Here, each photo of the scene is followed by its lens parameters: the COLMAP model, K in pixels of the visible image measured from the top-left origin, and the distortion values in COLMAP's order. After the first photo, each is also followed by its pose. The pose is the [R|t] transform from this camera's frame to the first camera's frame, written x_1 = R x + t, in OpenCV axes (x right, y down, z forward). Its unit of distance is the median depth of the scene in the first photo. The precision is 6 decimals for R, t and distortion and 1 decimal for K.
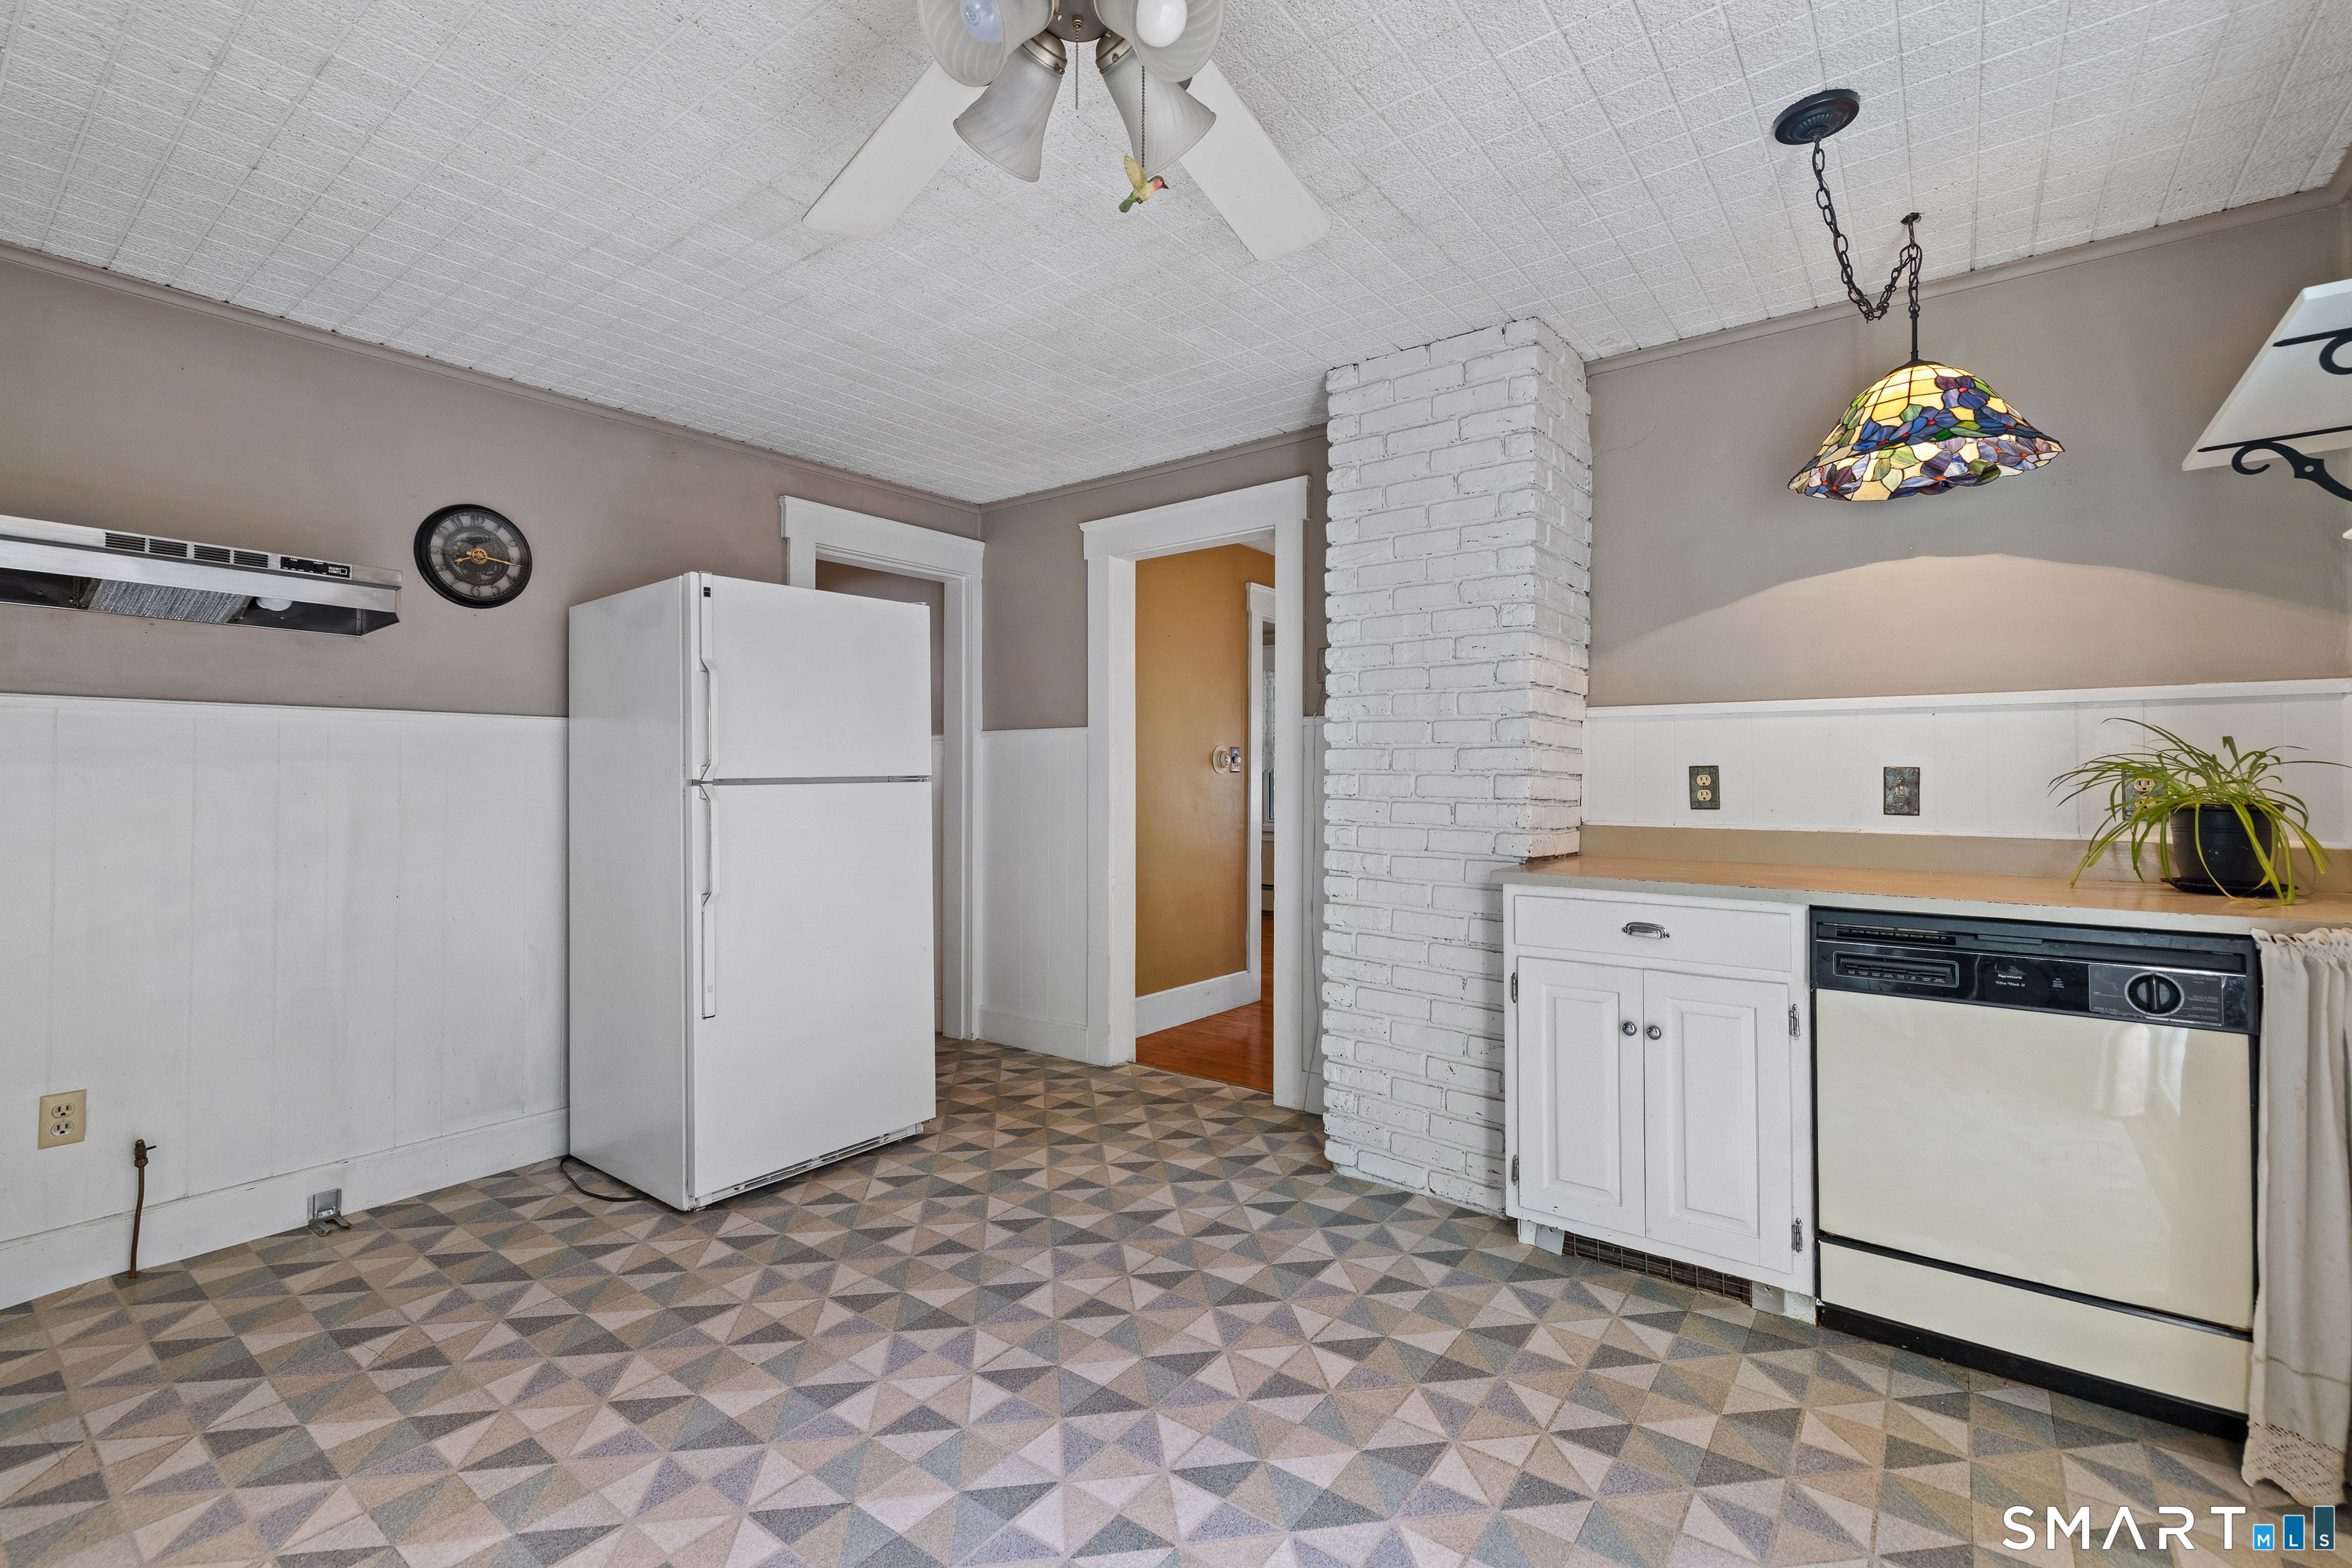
lens RADIAL K [[1021.3, 0, 1169.1], [0, 1021.3, 759.3], [0, 0, 1]] dist [-0.004328, 0.002055]
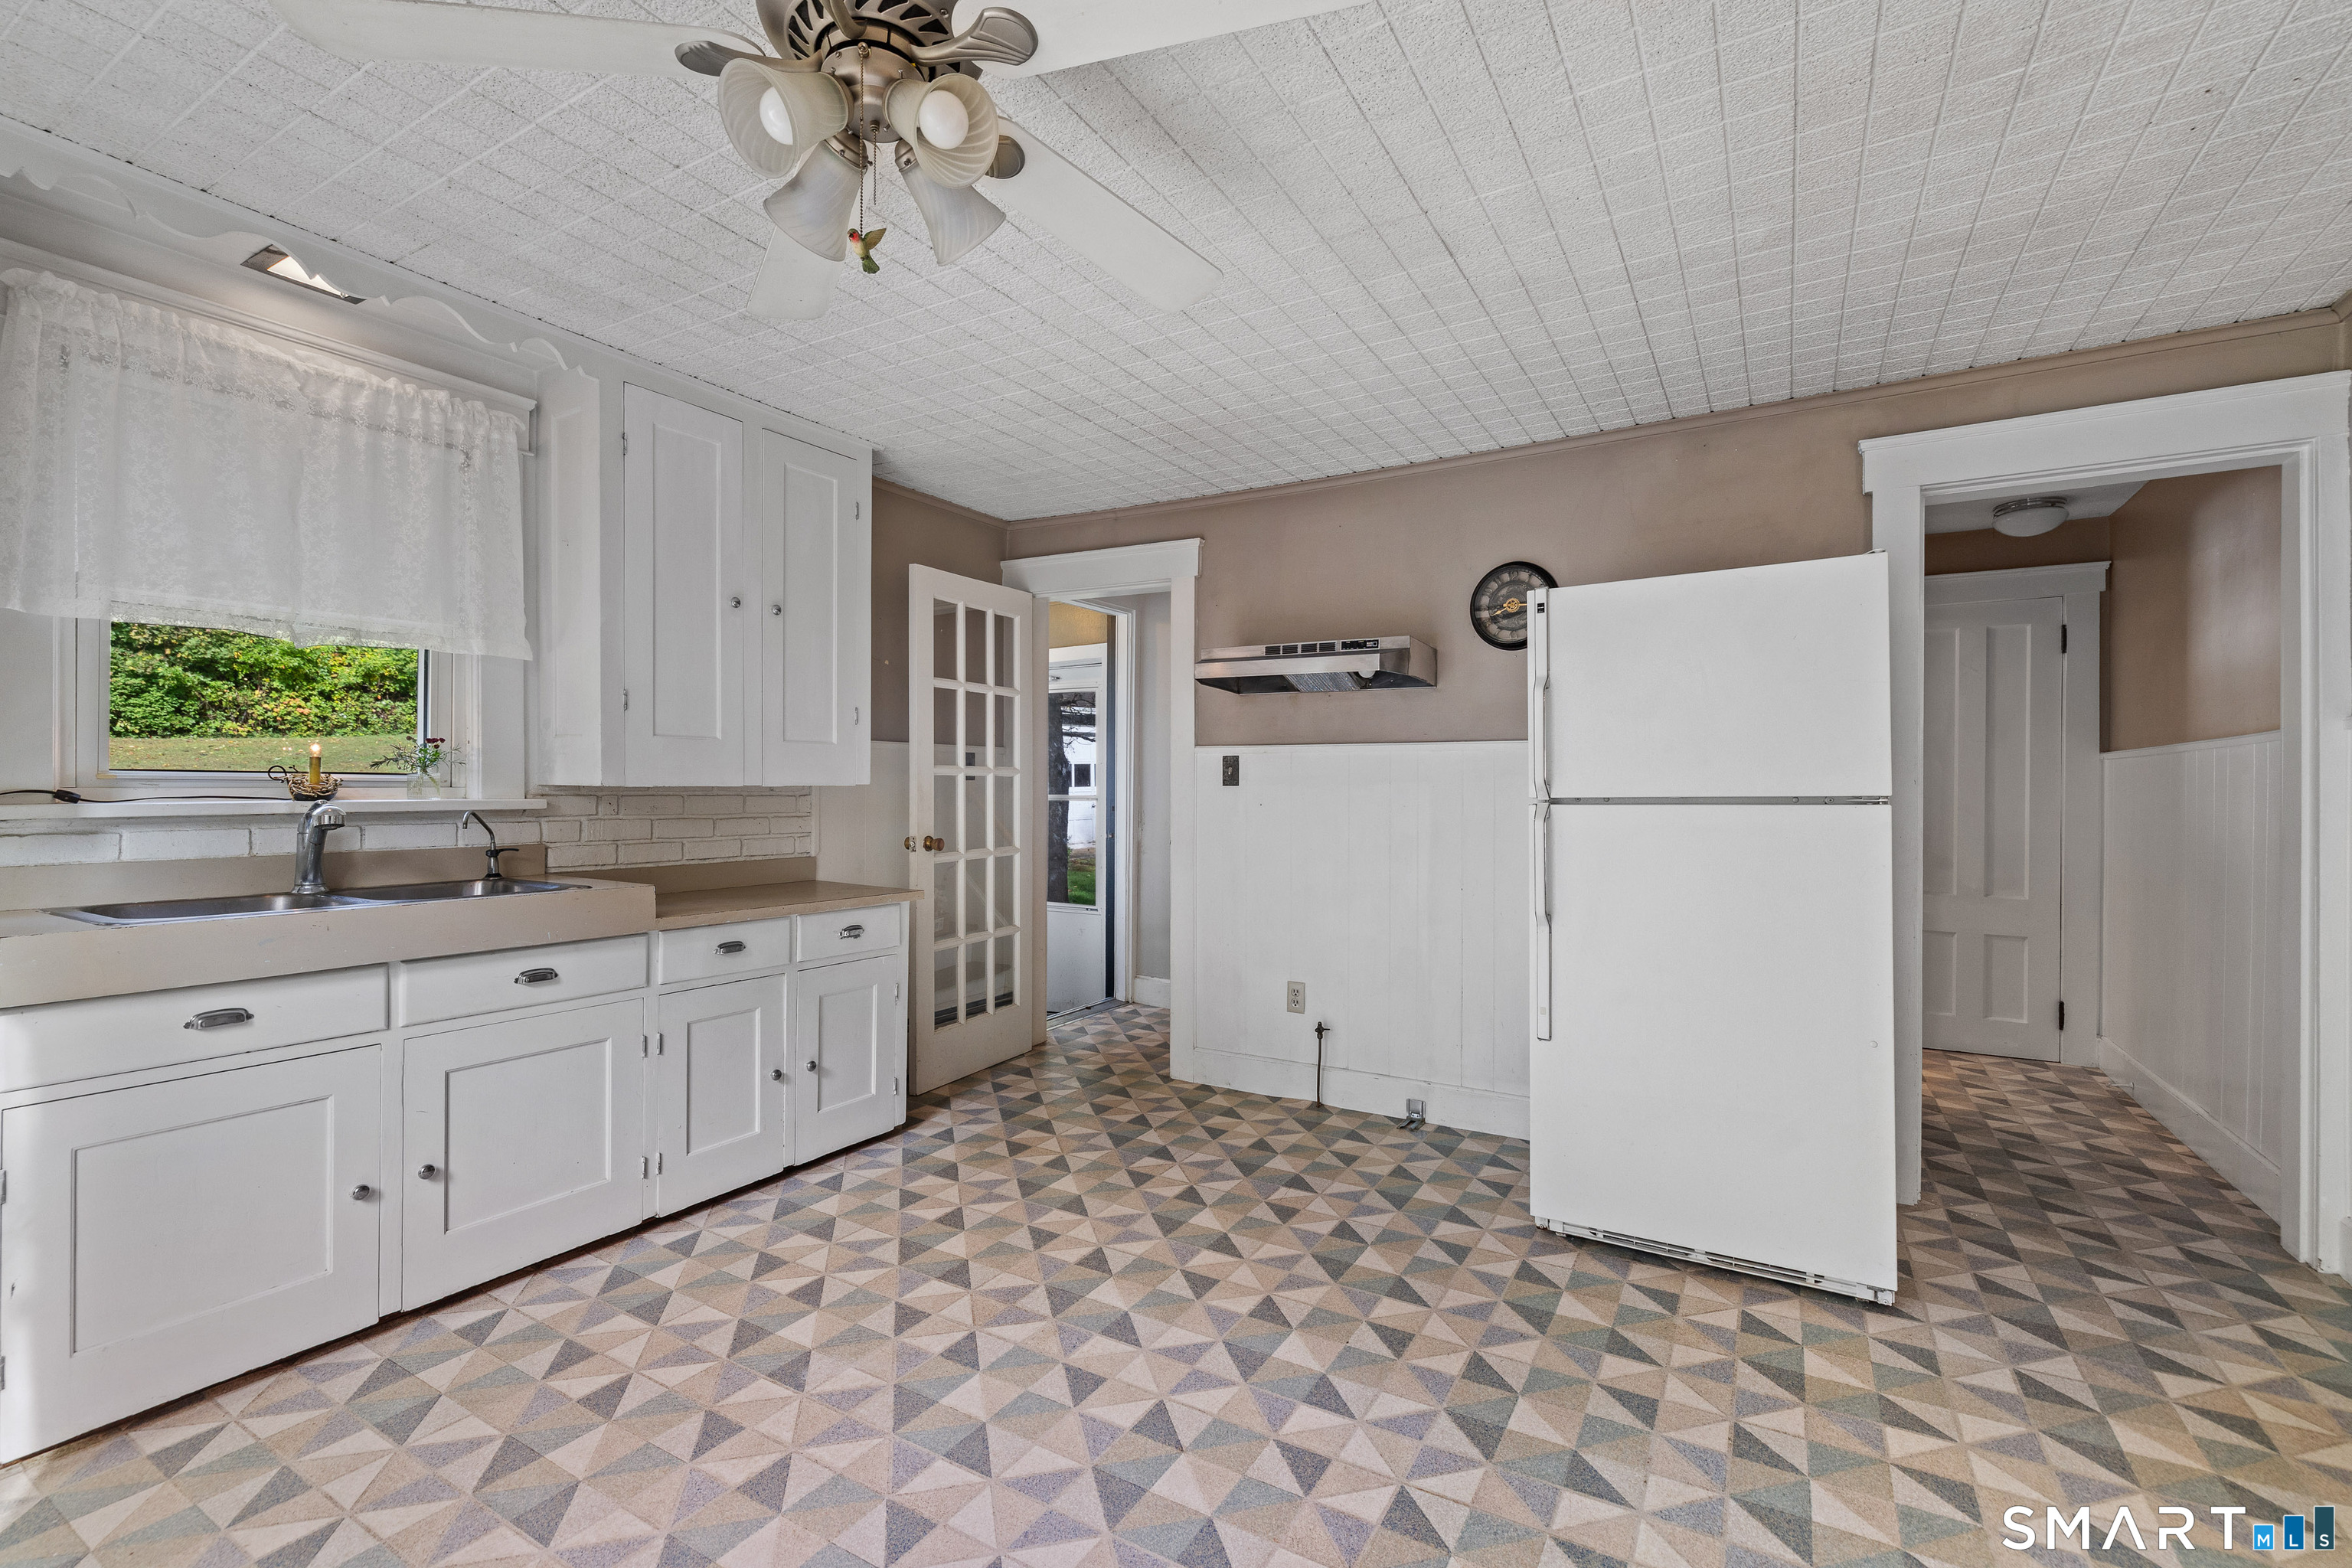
lens RADIAL K [[1021.3, 0, 1164.3], [0, 1021.3, 771.8], [0, 0, 1]] dist [-0.004328, 0.002055]
pose [[0.109204, -0.014246, -0.993917, 0.528977], [0.016061, 0.999792, -0.012565, 0.000153], [0.993890, -0.014591, 0.109410, 0.566321]]
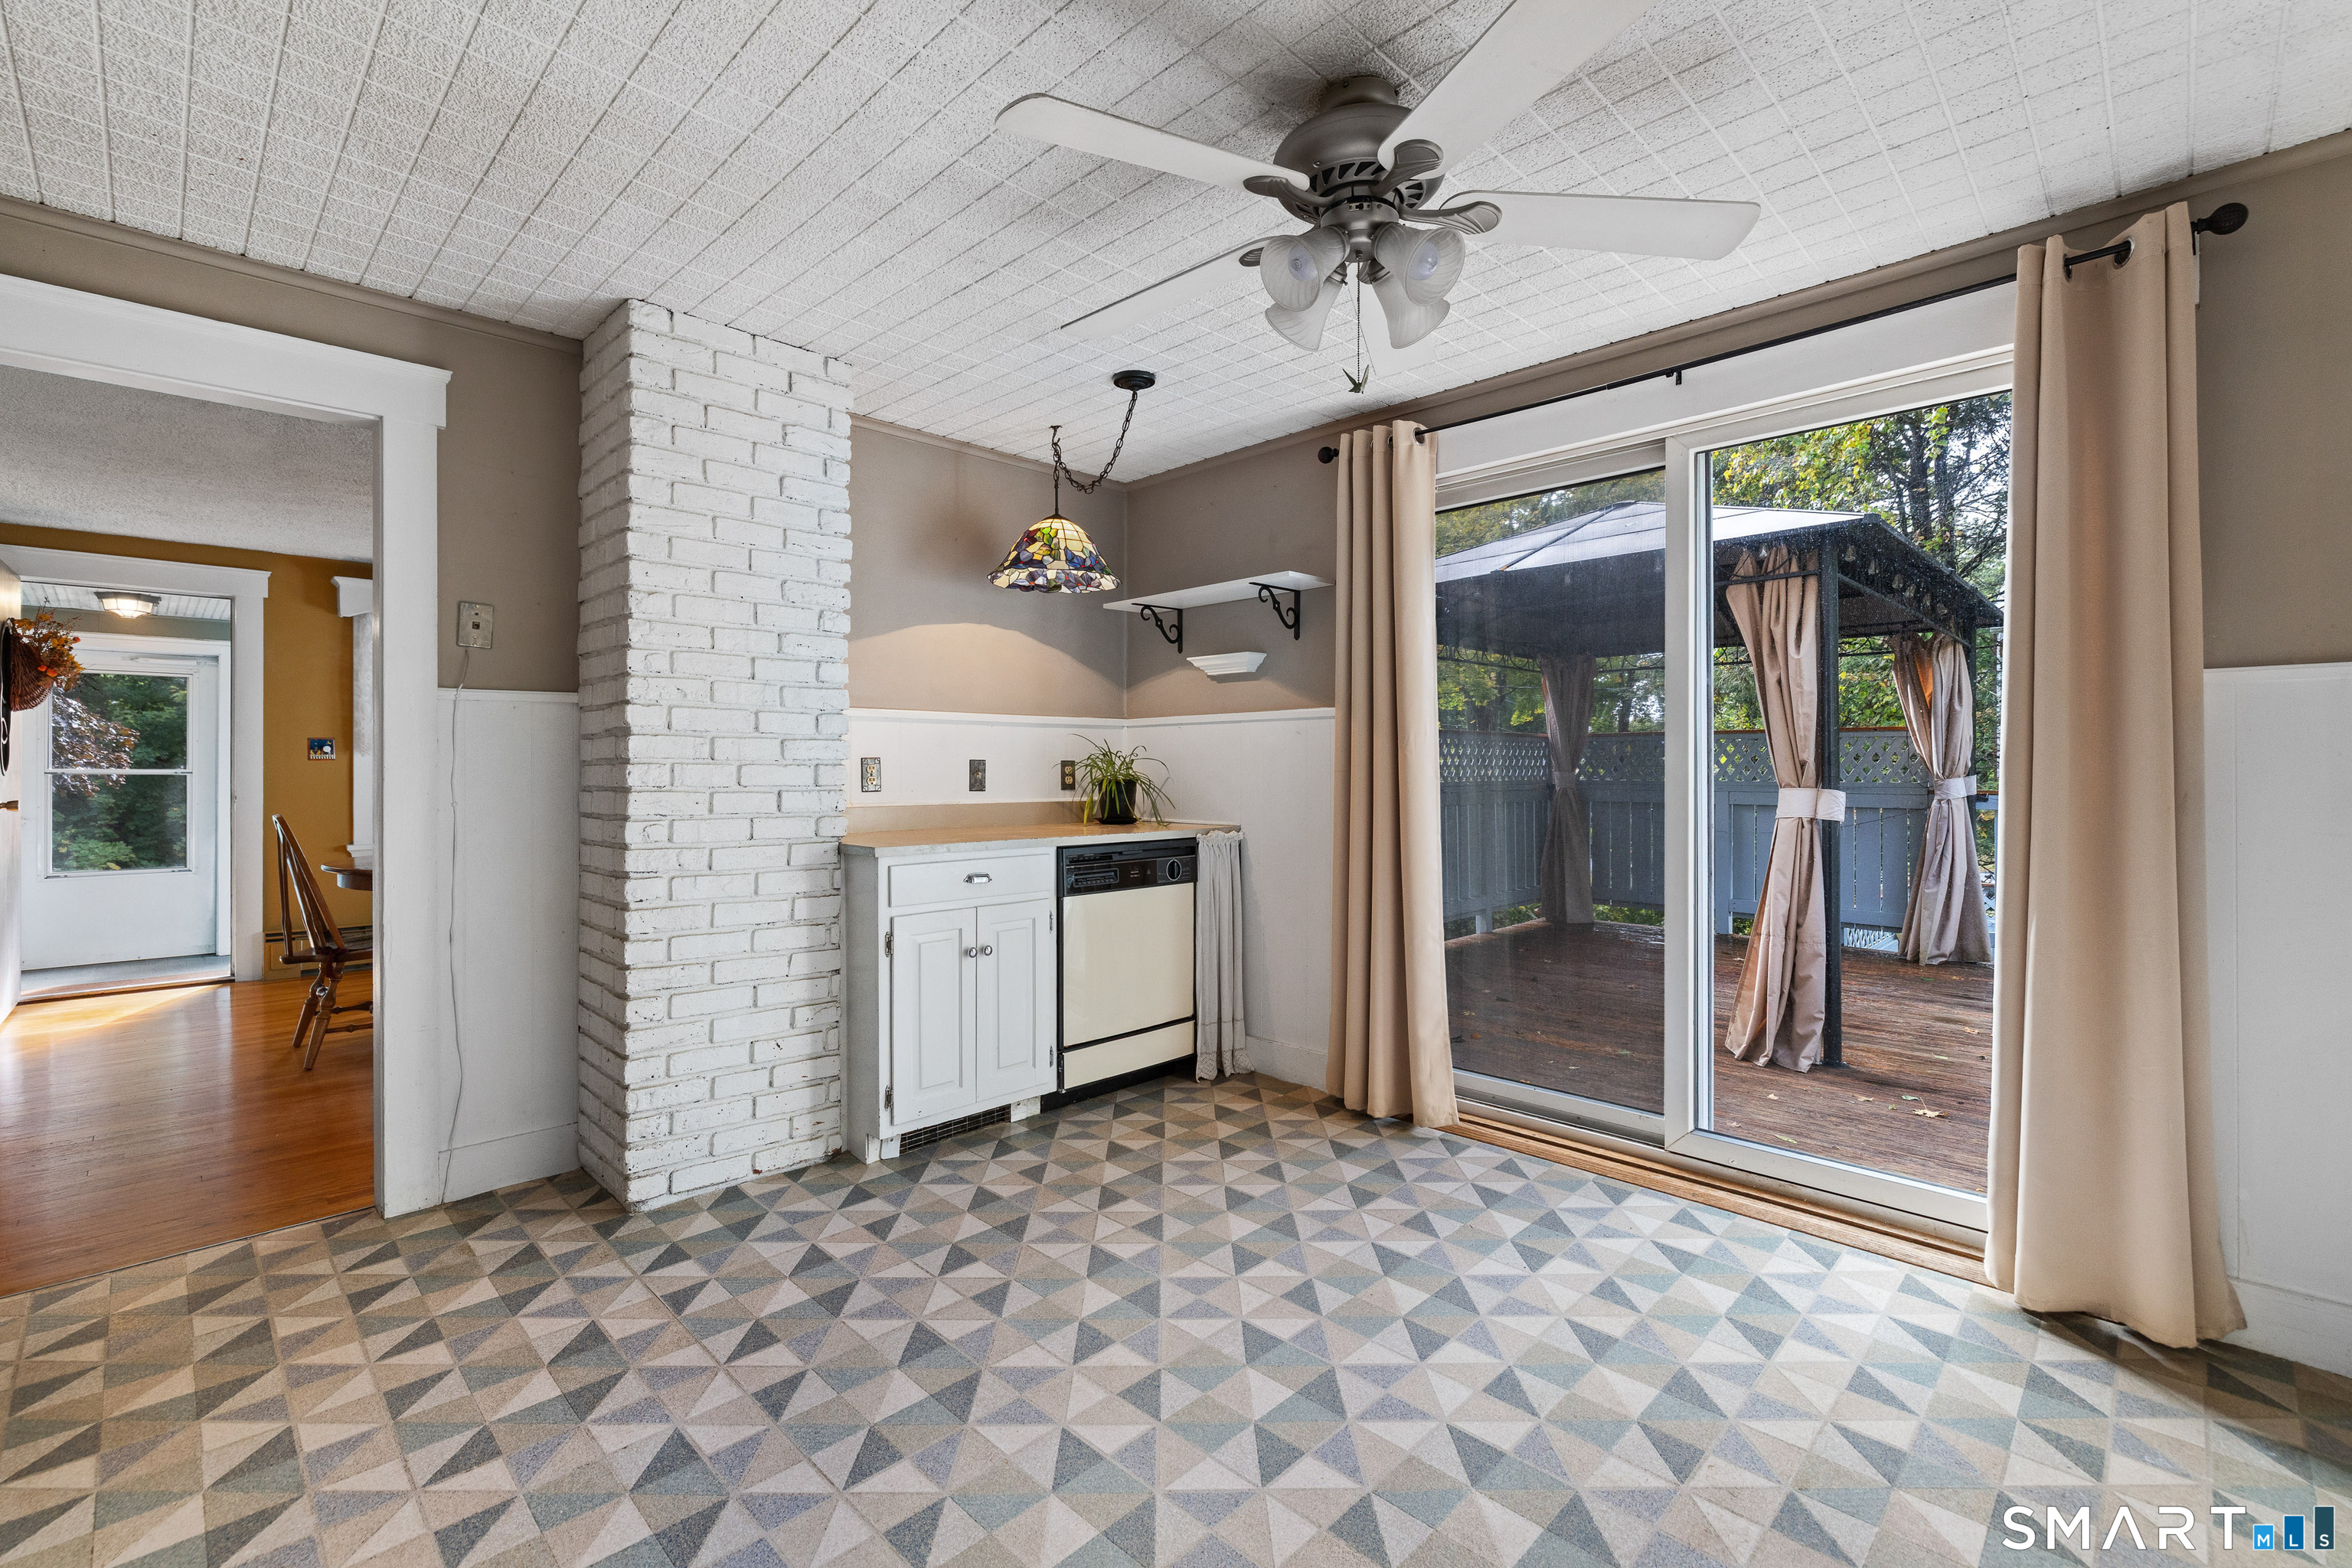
lens RADIAL K [[1021.3, 0, 1183.3], [0, 1021.3, 768.9], [0, 0, 1]] dist [-0.004328, 0.002055]
pose [[0.125547, -0.002590, 0.992084, -0.759067], [-0.018992, 0.999807, 0.005013, 0.007678], [-0.991906, -0.019471, 0.125474, 0.496436]]
